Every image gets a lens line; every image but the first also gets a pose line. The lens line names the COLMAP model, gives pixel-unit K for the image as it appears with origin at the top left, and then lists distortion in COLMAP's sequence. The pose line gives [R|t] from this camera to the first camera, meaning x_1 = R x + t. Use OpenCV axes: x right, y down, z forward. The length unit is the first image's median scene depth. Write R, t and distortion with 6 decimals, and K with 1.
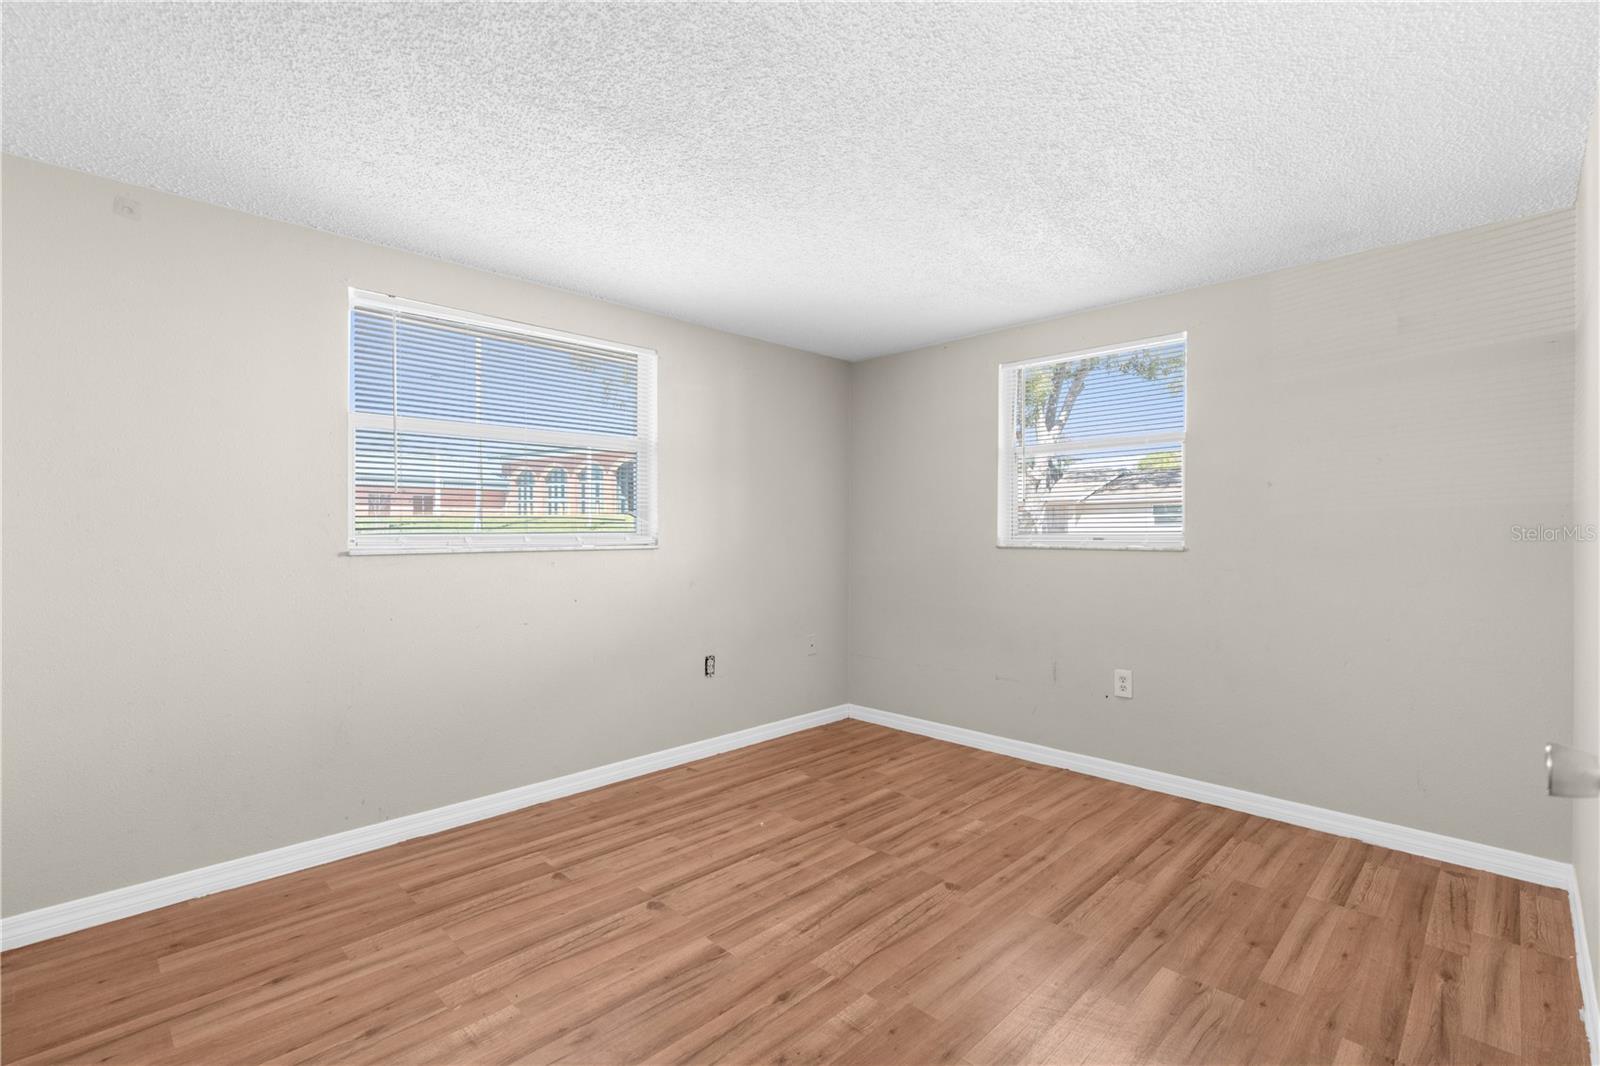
lens RADIAL K [[701.6, 0, 797.6], [0, 701.6, 524.3], [0, 0, 1]] dist [-0.003285, 0.000023]
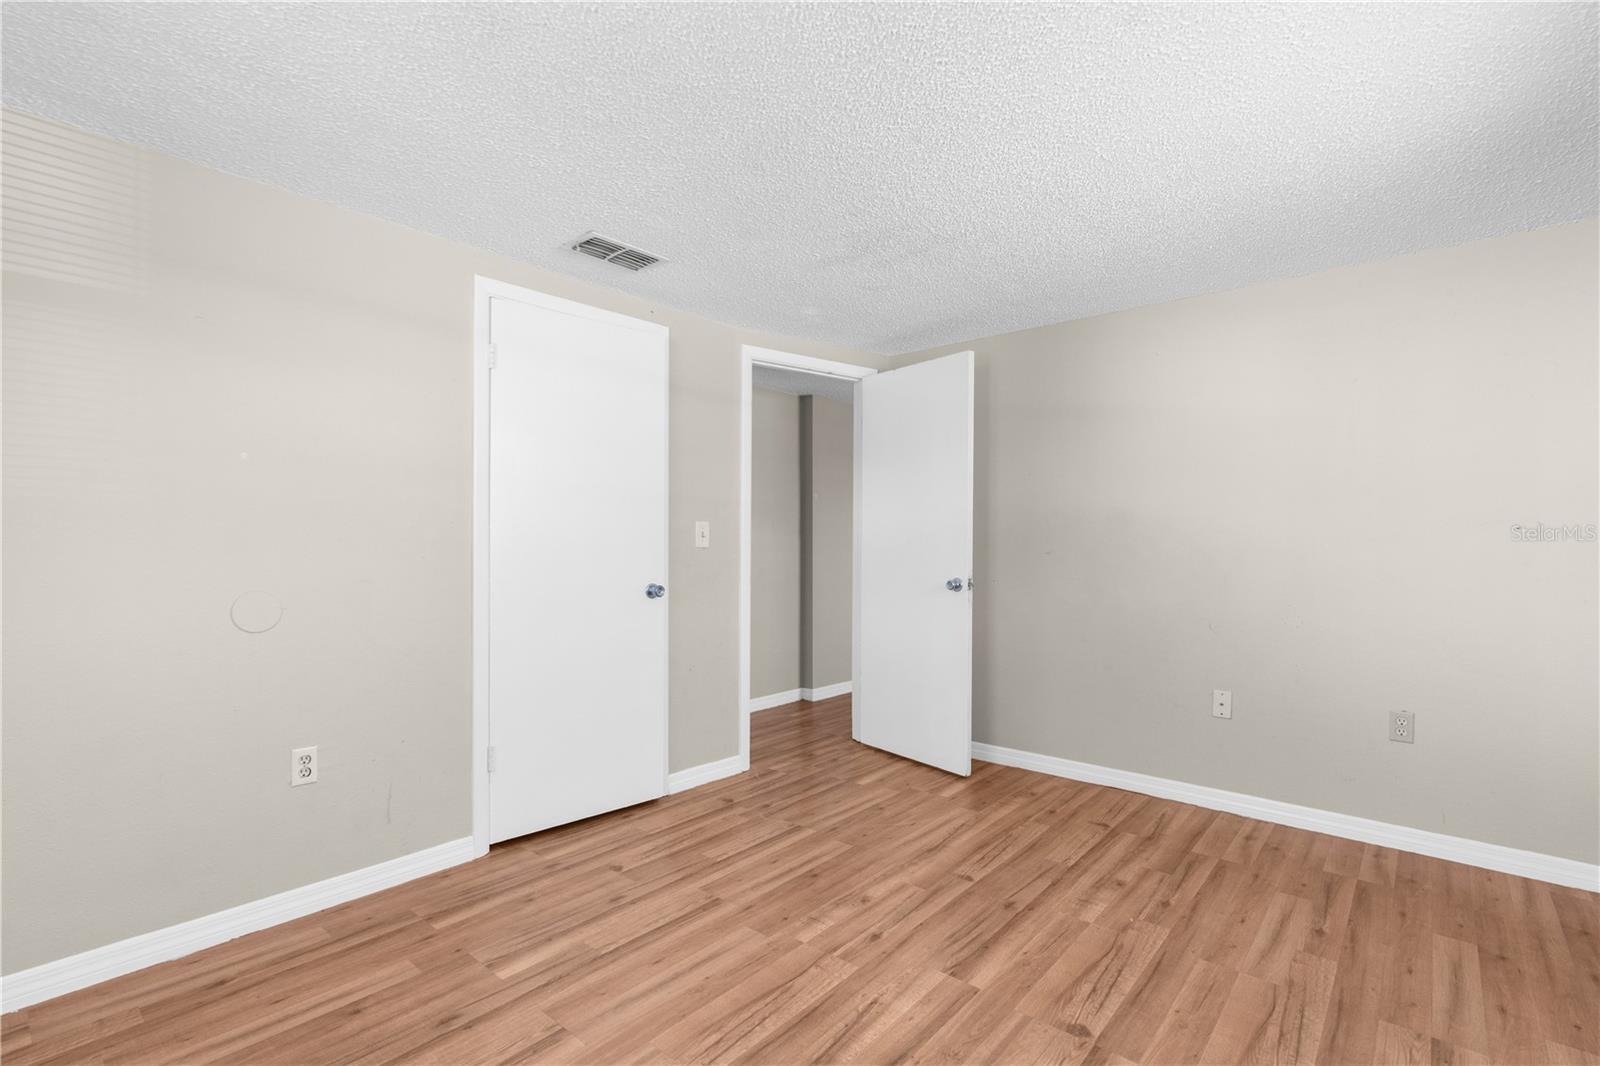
lens RADIAL K [[701.6, 0, 796.6], [0, 701.6, 542.0], [0, 0, 1]] dist [-0.003285, 0.000023]
pose [[-0.997909, -0.001622, -0.064616, 0.171991], [-0.001087, 0.999965, -0.008317, 0.026148], [0.064627, -0.008229, -0.997876, 1.994009]]
